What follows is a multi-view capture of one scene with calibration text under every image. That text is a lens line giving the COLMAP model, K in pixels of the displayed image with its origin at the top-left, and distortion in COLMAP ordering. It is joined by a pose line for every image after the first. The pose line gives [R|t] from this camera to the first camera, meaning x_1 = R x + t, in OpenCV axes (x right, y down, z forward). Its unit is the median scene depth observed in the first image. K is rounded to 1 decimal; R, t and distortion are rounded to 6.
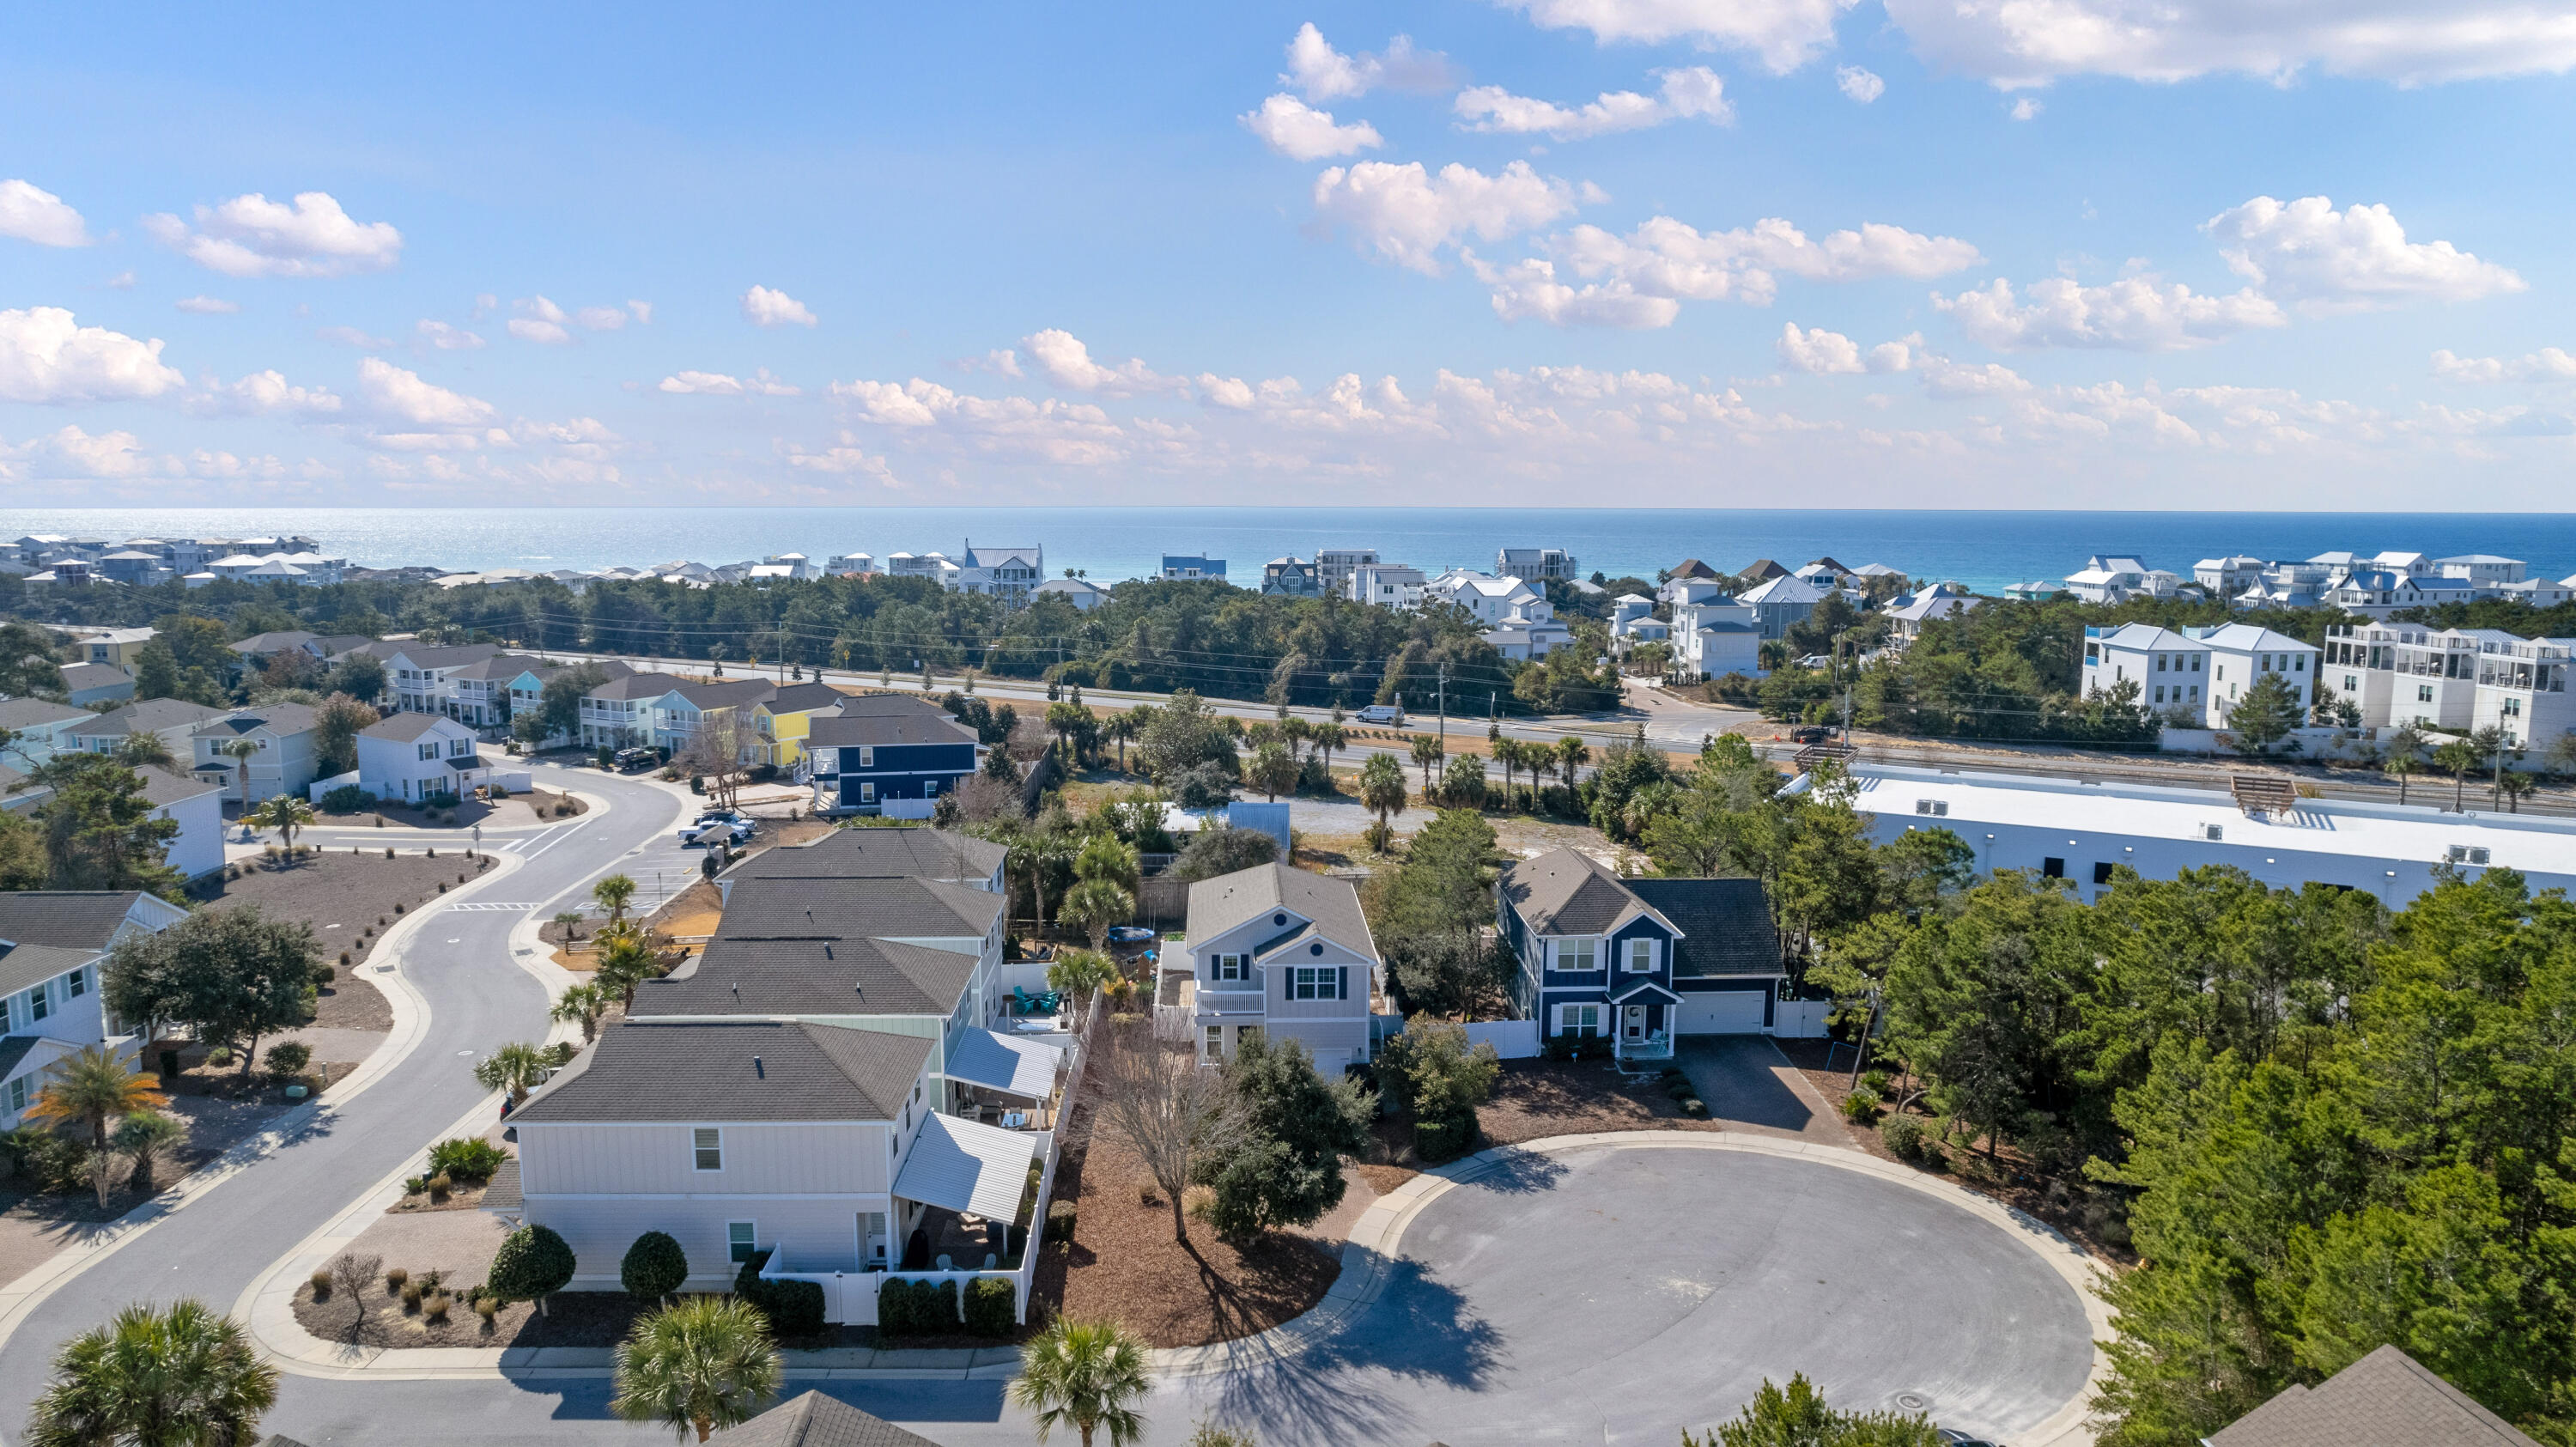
lens RADIAL K [[1644.7, 0, 1278.9], [0, 1644.7, 724.7], [0, 0, 1]] dist [-0.068984, 0.054234]
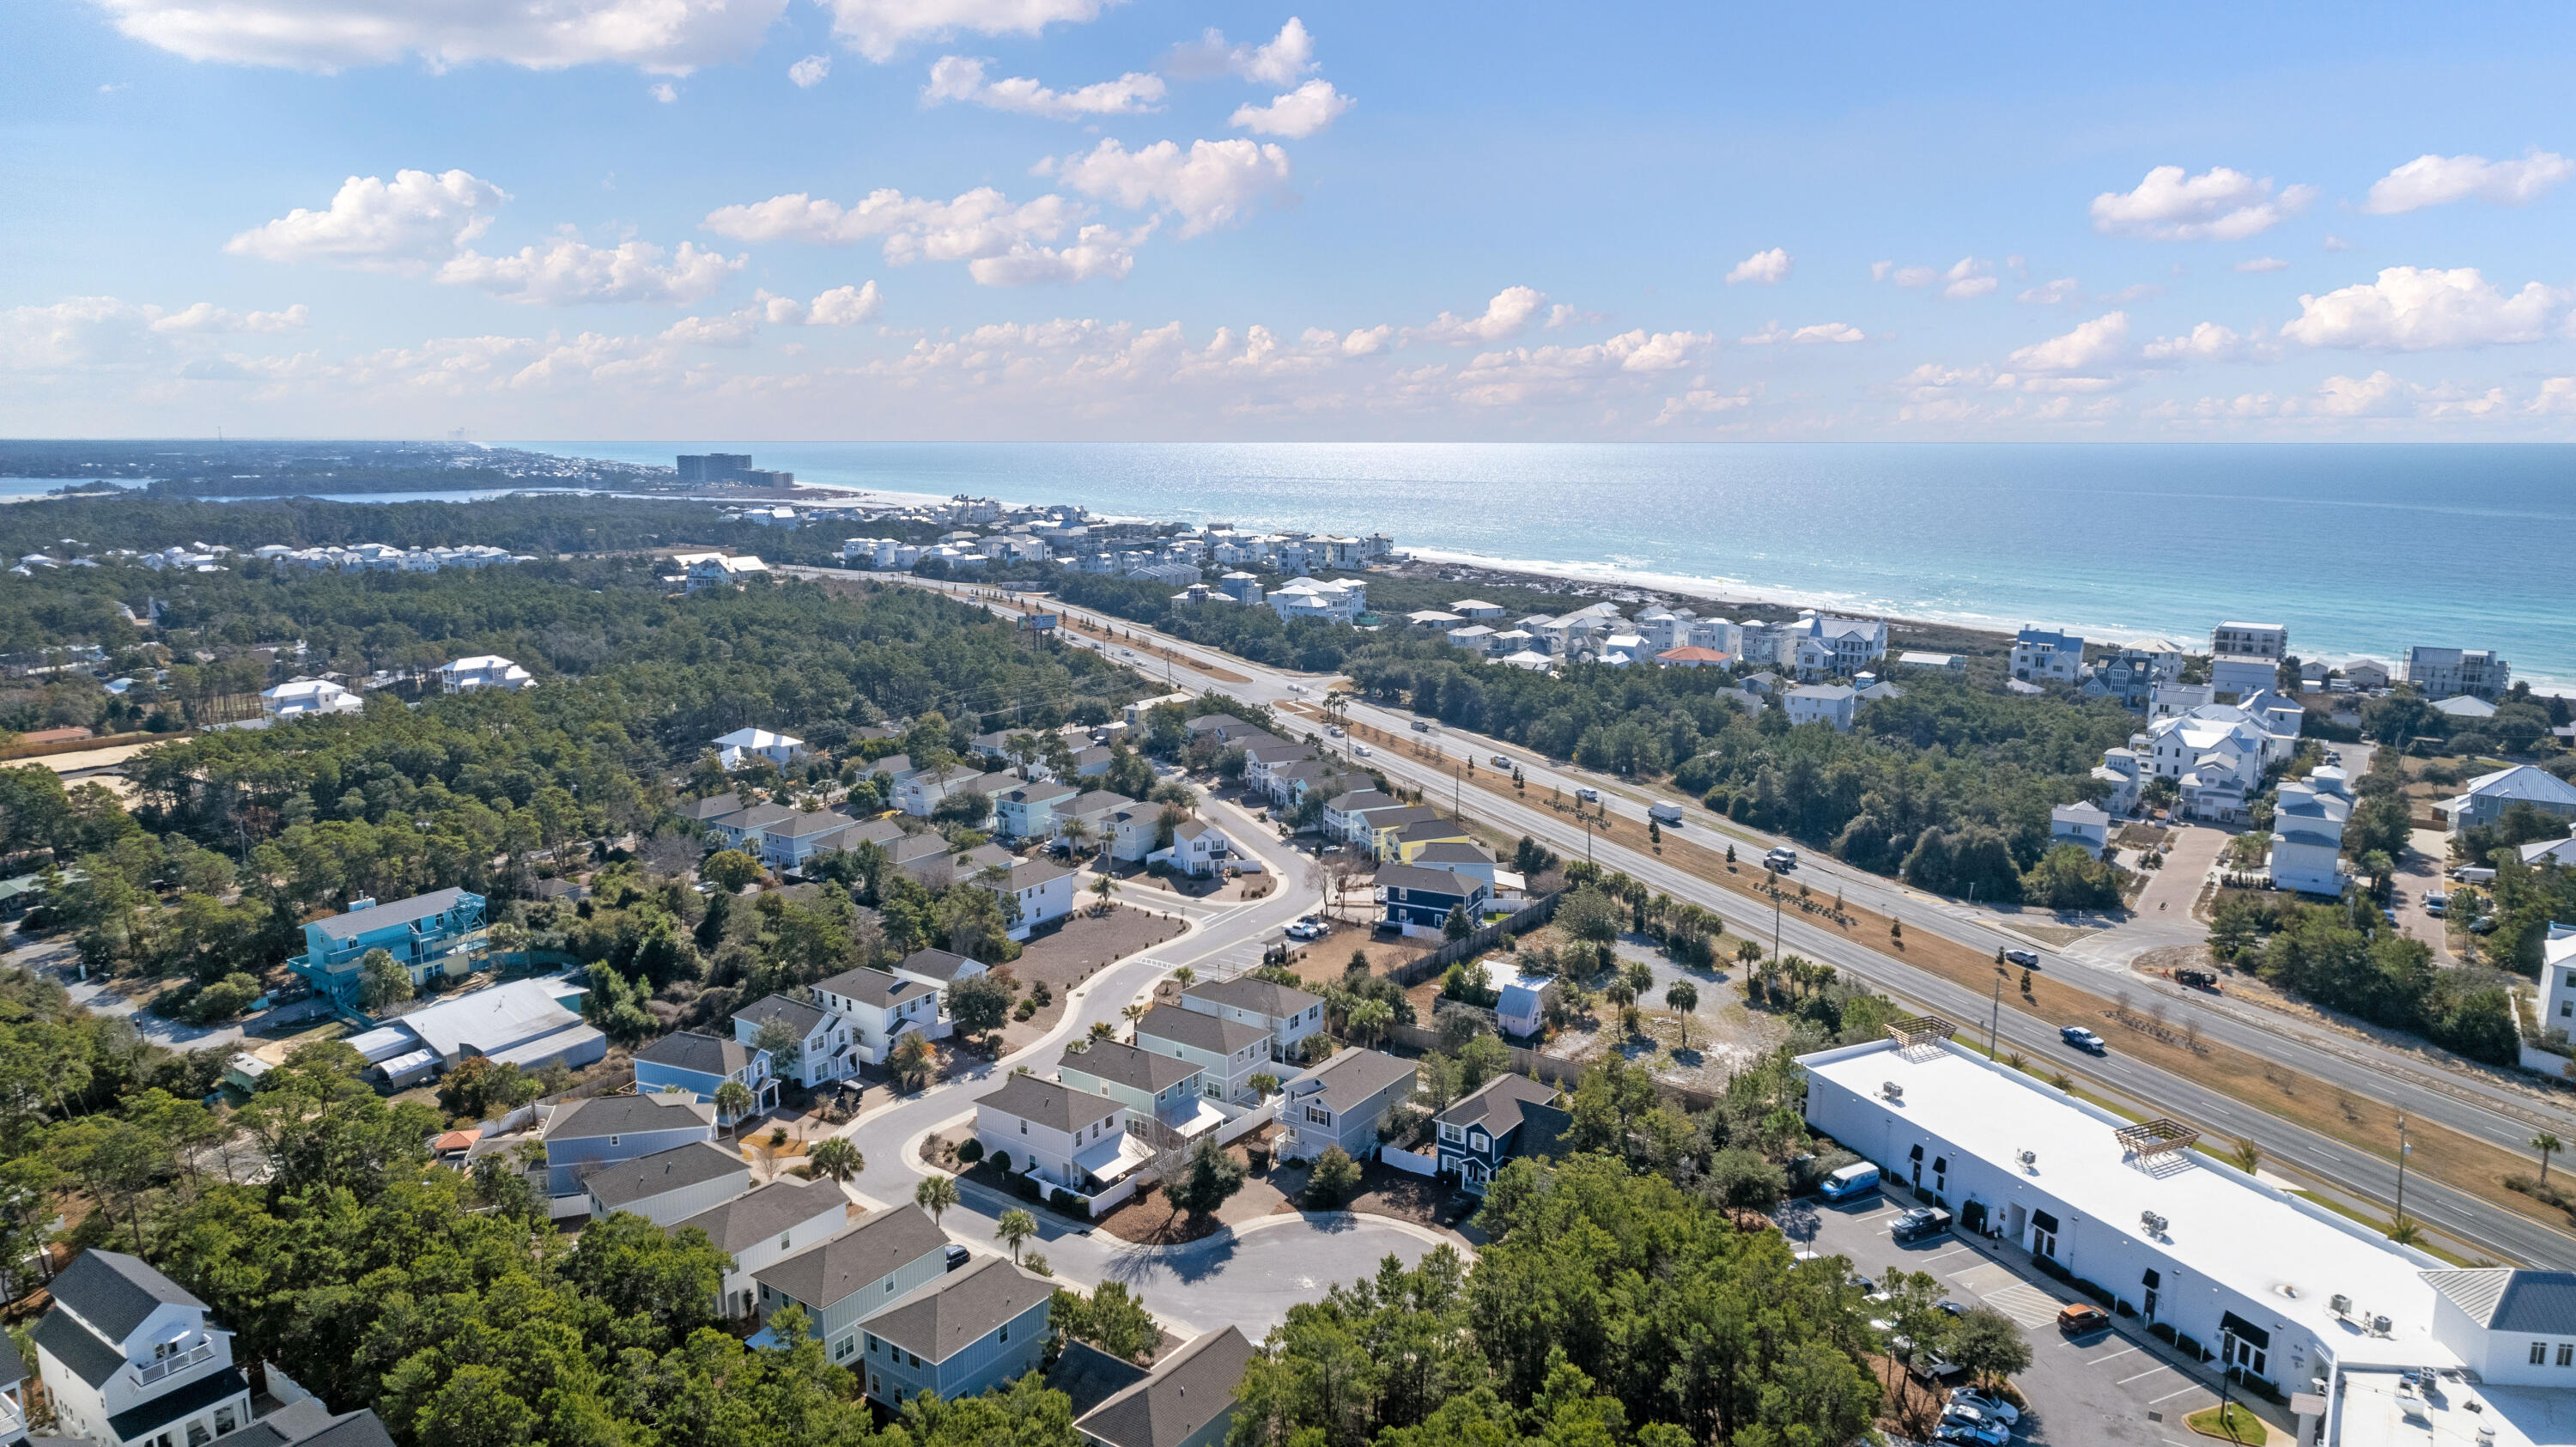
lens RADIAL K [[1644.7, 0, 1278.9], [0, 1644.7, 724.7], [0, 0, 1]] dist [-0.068984, 0.054234]
pose [[0.790246, 0.107662, -0.603258, 1.169514], [-0.081204, 0.994162, 0.071052, -0.480272], [0.607385, -0.007162, 0.794375, -0.707673]]
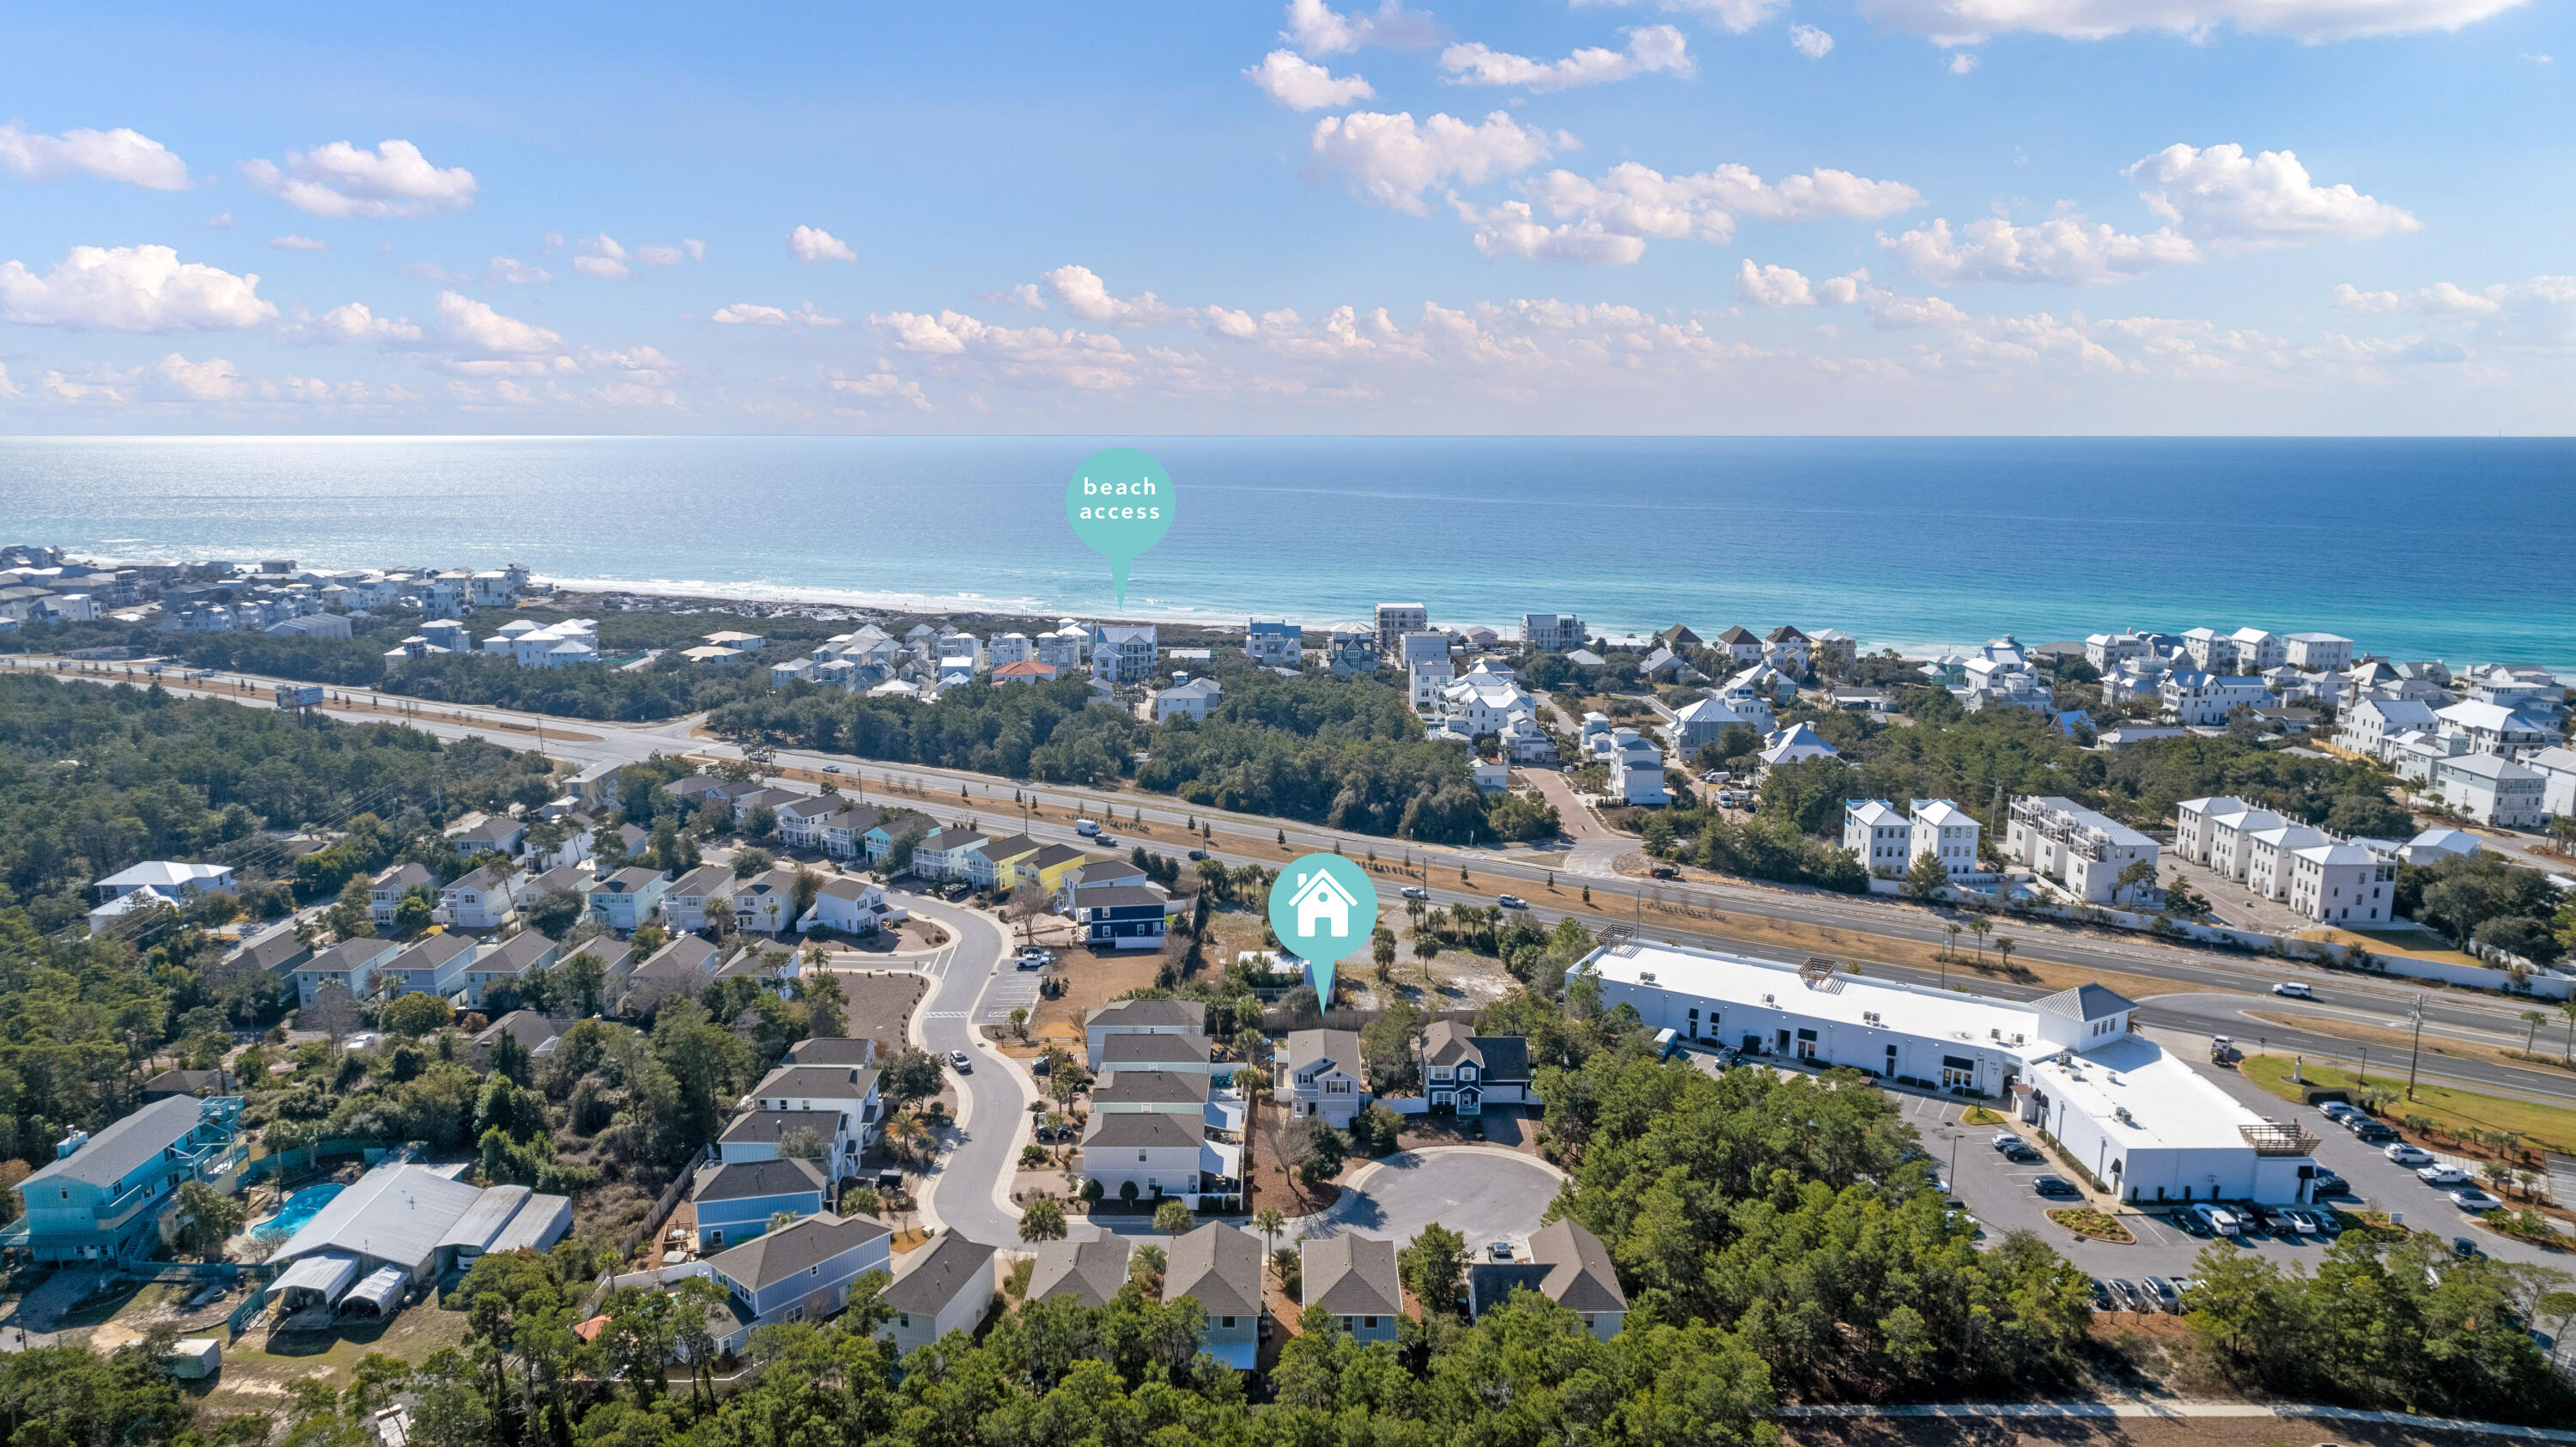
lens RADIAL K [[1644.7, 0, 1278.9], [0, 1644.7, 724.7], [0, 0, 1]] dist [-0.068984, 0.054234]
pose [[0.998999, 0.004351, -0.044515, 0.040304], [-0.002258, 0.998894, 0.046956, -0.520647], [0.044670, -0.046809, 0.997905, -1.527053]]
